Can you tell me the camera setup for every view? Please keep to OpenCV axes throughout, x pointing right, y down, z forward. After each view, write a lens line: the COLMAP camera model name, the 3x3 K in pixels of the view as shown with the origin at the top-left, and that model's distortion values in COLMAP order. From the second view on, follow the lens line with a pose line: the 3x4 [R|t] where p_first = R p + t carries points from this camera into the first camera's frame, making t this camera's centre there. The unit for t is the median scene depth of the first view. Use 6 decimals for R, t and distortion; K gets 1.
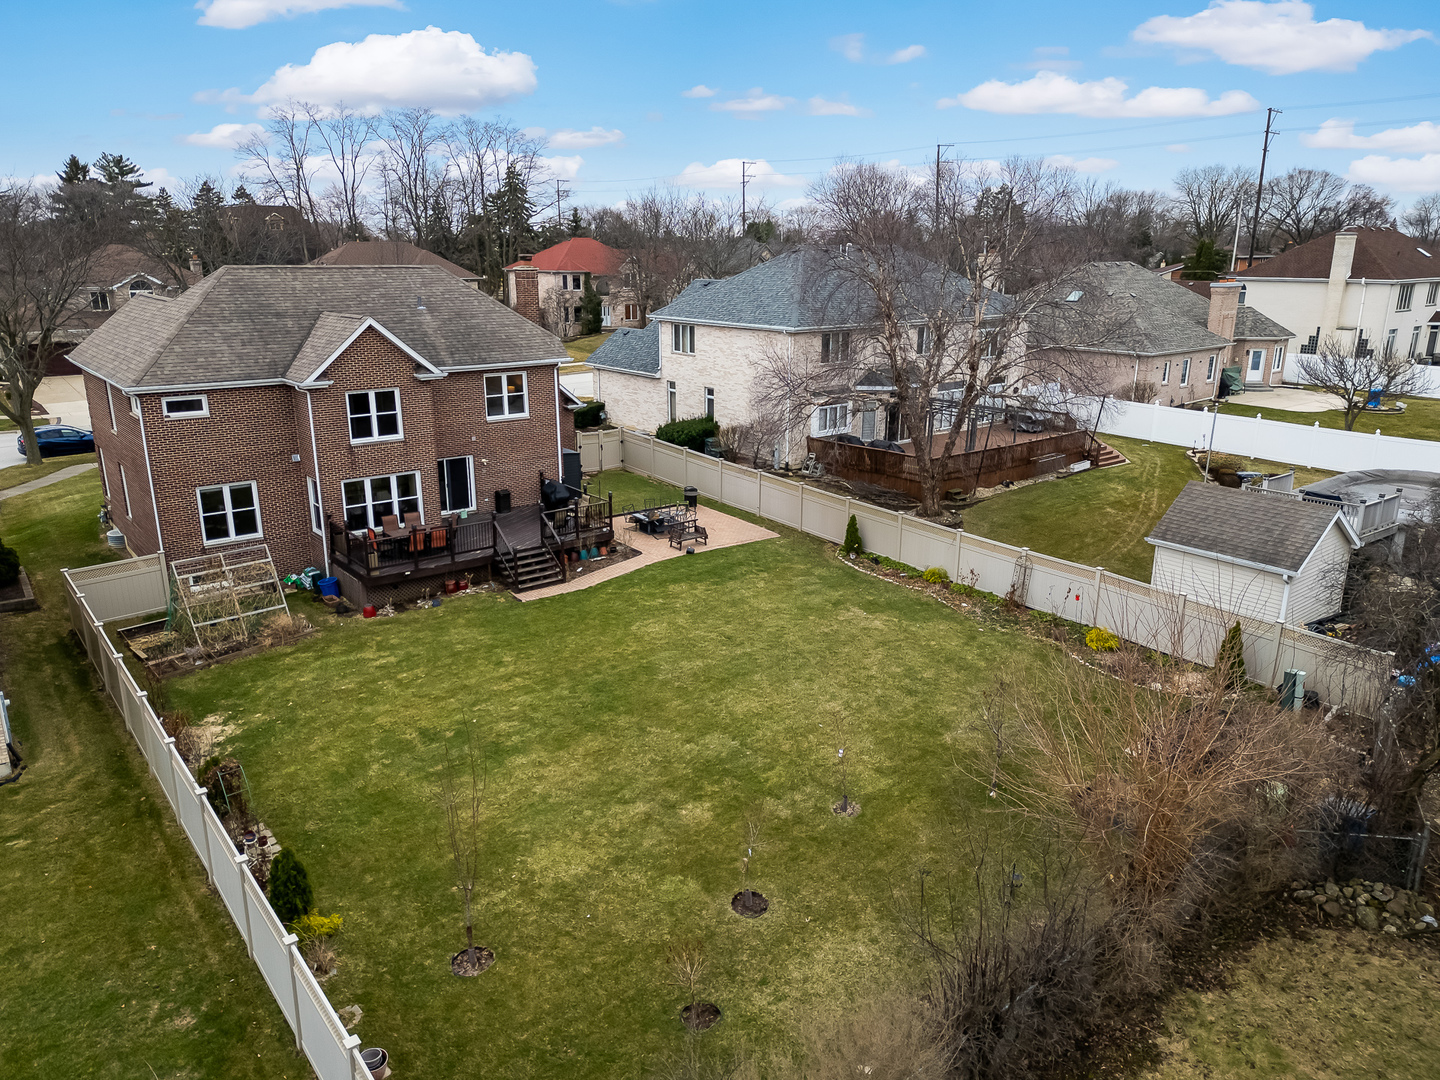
lens RADIAL K [[1016.7, 0, 716.8], [0, 1016.7, 550.0], [0, 0, 1]] dist [0.096789, -0.100392]
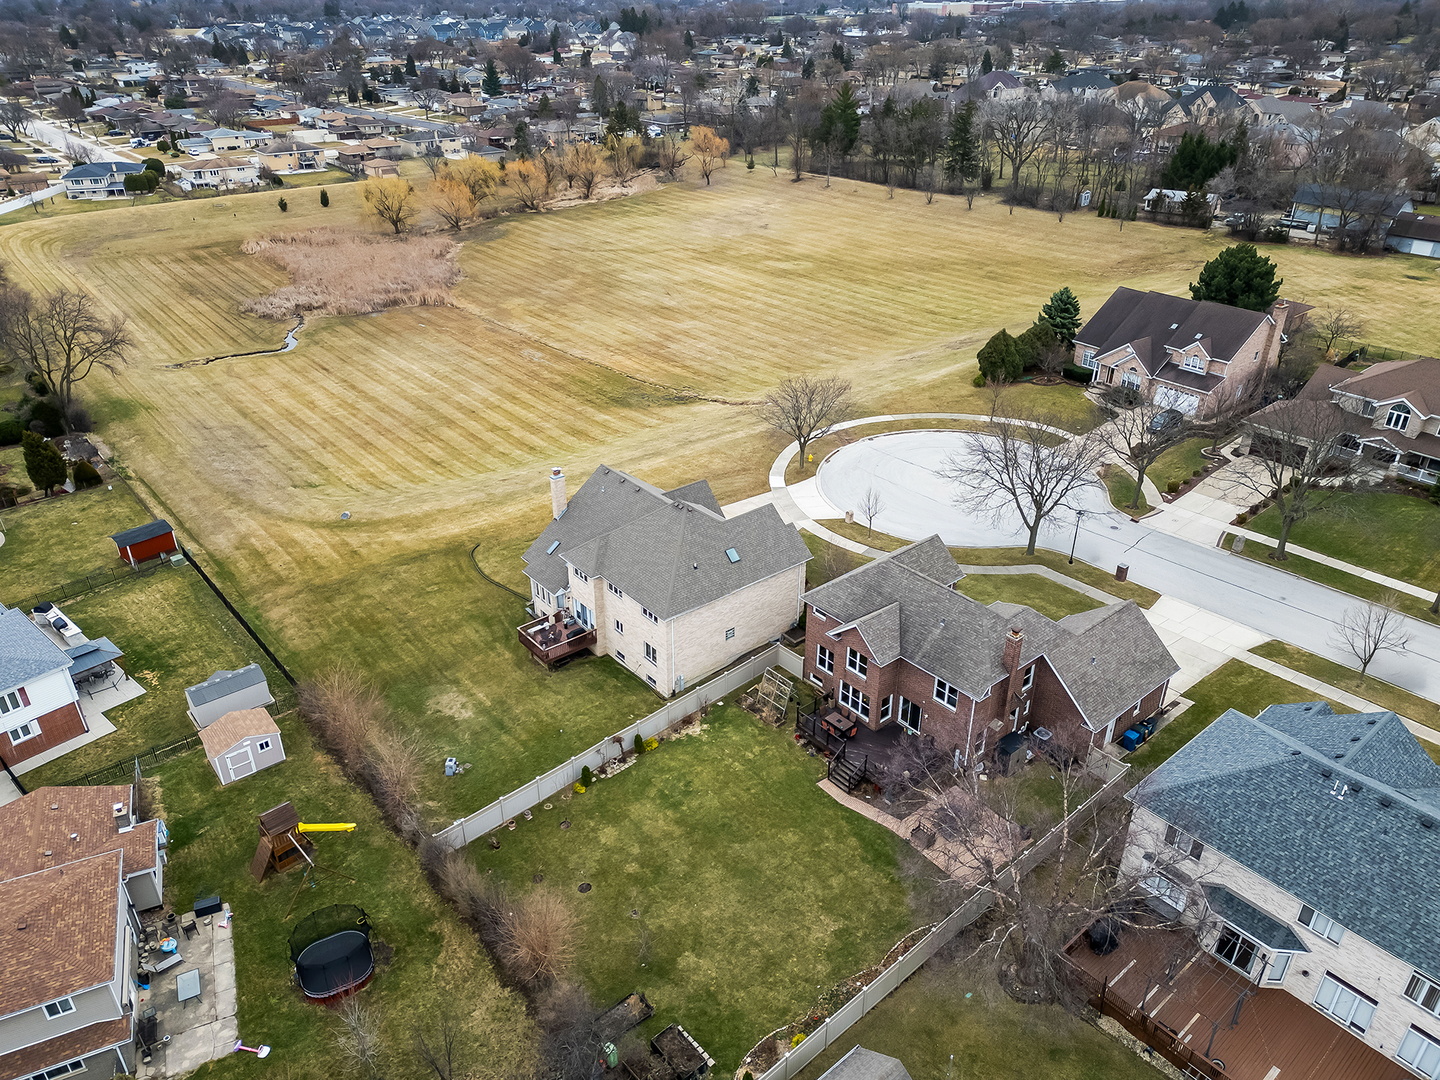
lens RADIAL K [[1016.7, 0, 716.8], [0, 1016.7, 550.0], [0, 0, 1]] dist [0.096789, -0.100392]
pose [[0.027189, 0.489934, -0.871335, 1.209251], [-0.281239, 0.840198, 0.463650, -1.102385], [0.959253, 0.232447, 0.160633, 0.368721]]
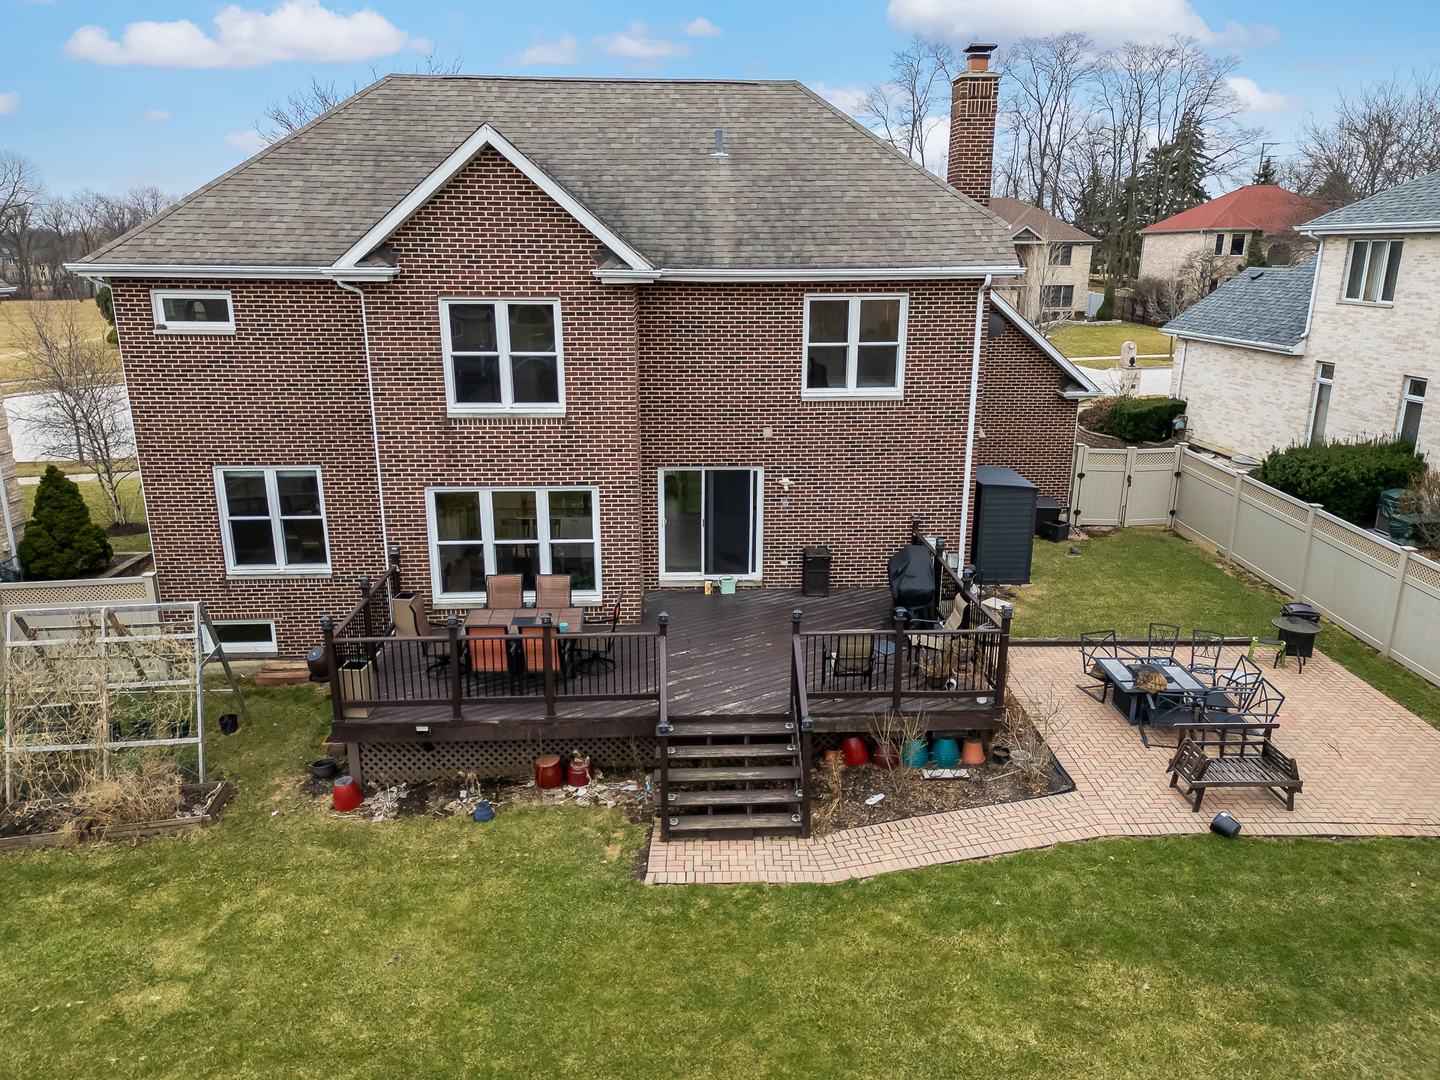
lens RADIAL K [[1016.7, 0, 716.8], [0, 1016.7, 550.0], [0, 0, 1]] dist [0.096789, -0.100392]
pose [[0.814301, 0.162148, -0.557335, 0.013318], [-0.165075, 0.985233, 0.045453, -0.079726], [0.556475, 0.054990, 0.829043, 0.657374]]
